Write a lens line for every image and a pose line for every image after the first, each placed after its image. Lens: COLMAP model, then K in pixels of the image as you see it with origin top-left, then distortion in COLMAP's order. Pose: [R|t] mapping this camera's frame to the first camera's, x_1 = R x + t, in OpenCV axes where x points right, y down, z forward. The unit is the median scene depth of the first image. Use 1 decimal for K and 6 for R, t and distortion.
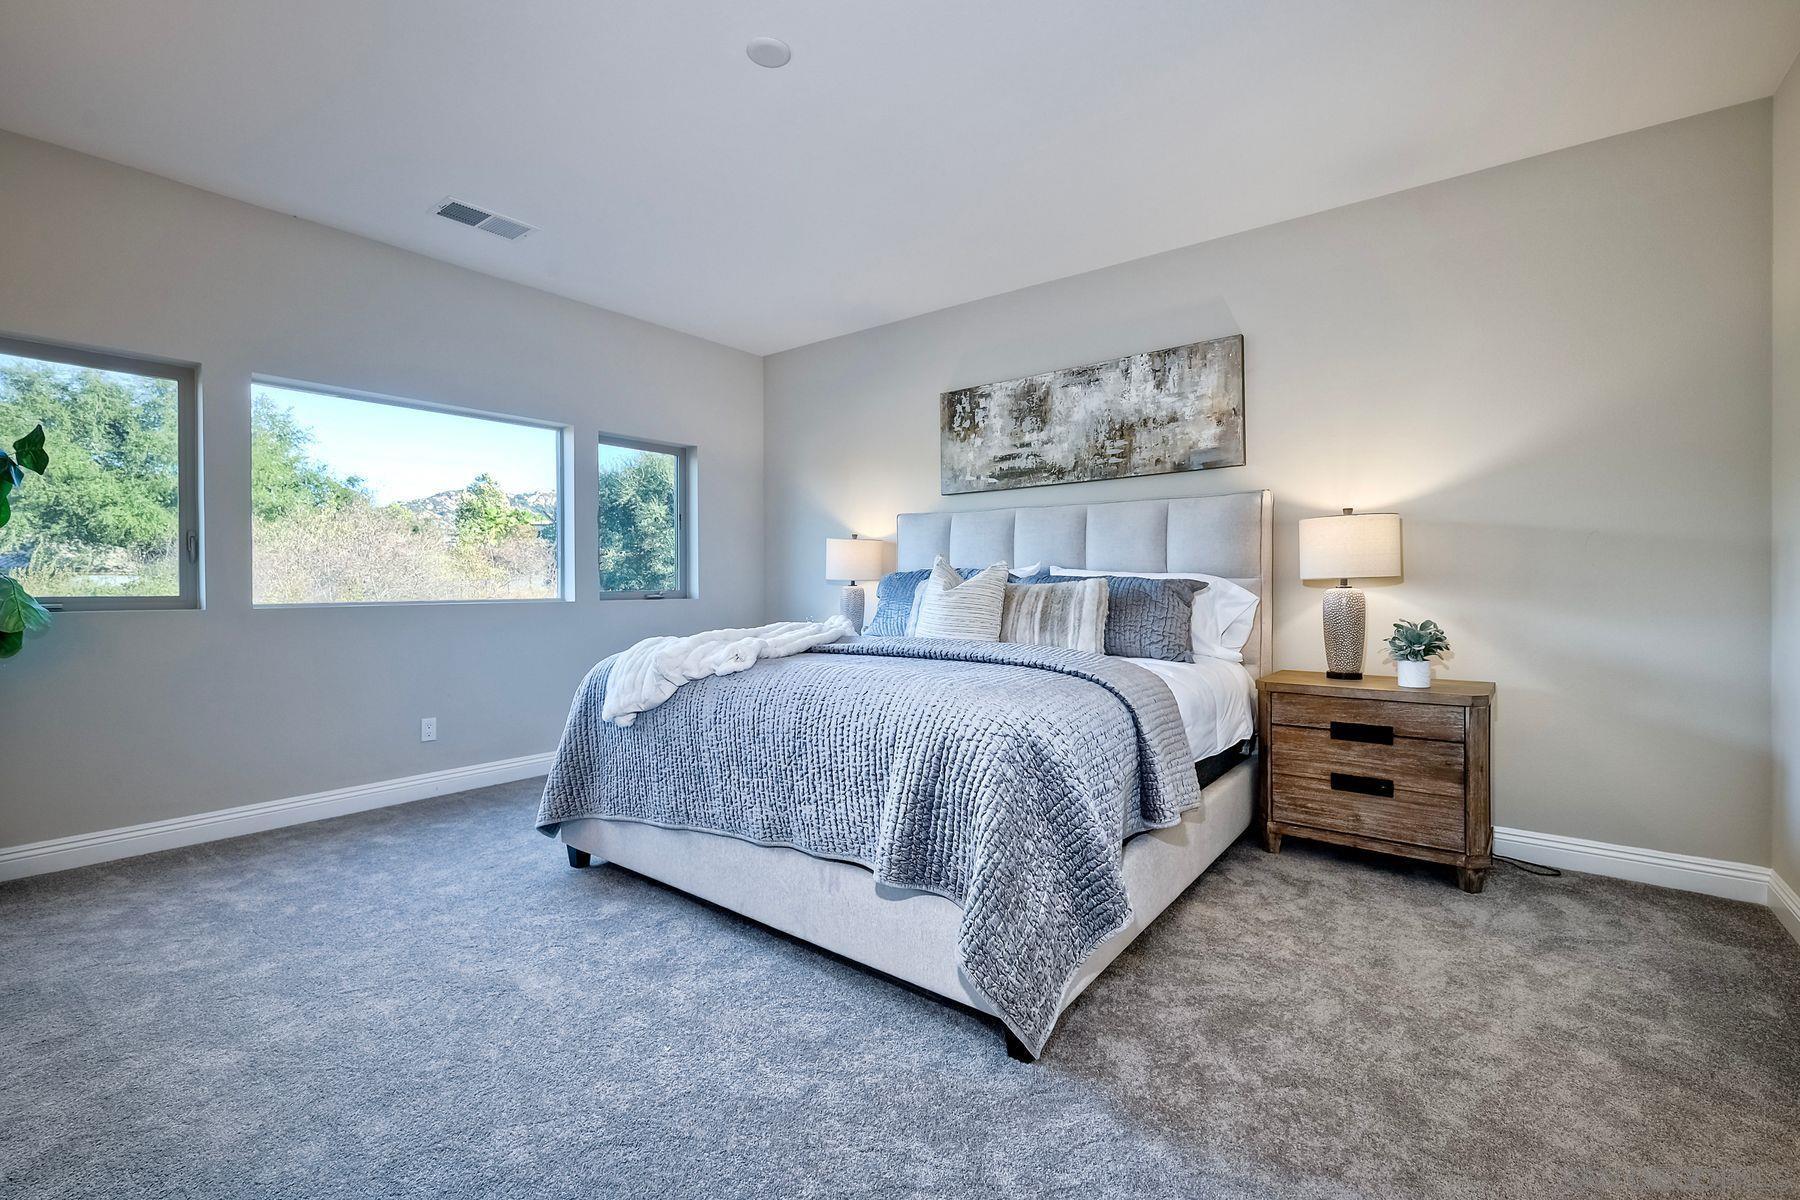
lens RADIAL K [[791.0, 0, 897.9], [0, 791.0, 601.1], [0, 0, 1]] dist [0.005346, -0.000819]
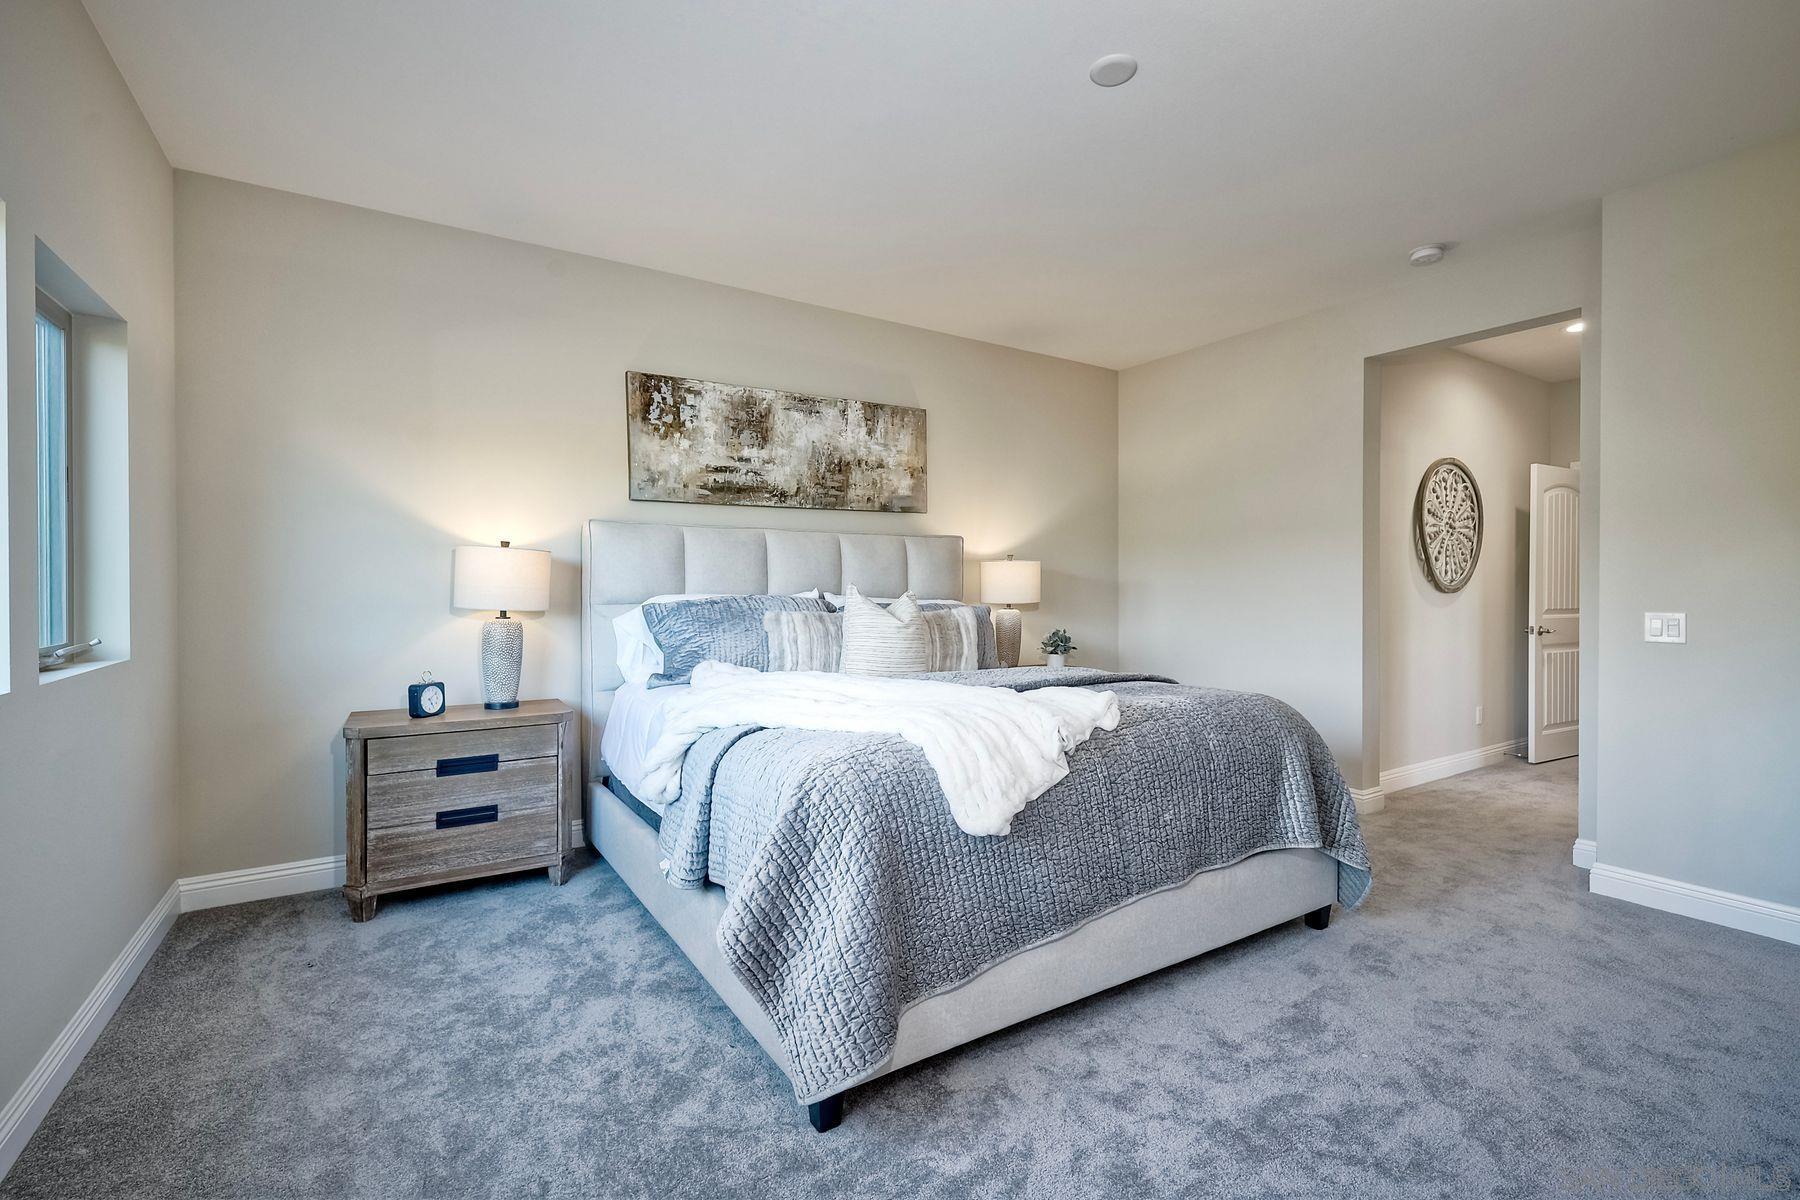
lens RADIAL K [[791.0, 0, 897.2], [0, 791.0, 596.7], [0, 0, 1]] dist [0.005346, -0.000819]
pose [[0.341275, 0.008612, 0.939924, -0.654091], [0.035997, 0.999105, -0.022224, -0.012024], [-0.939274, 0.041419, 0.340659, 0.539626]]
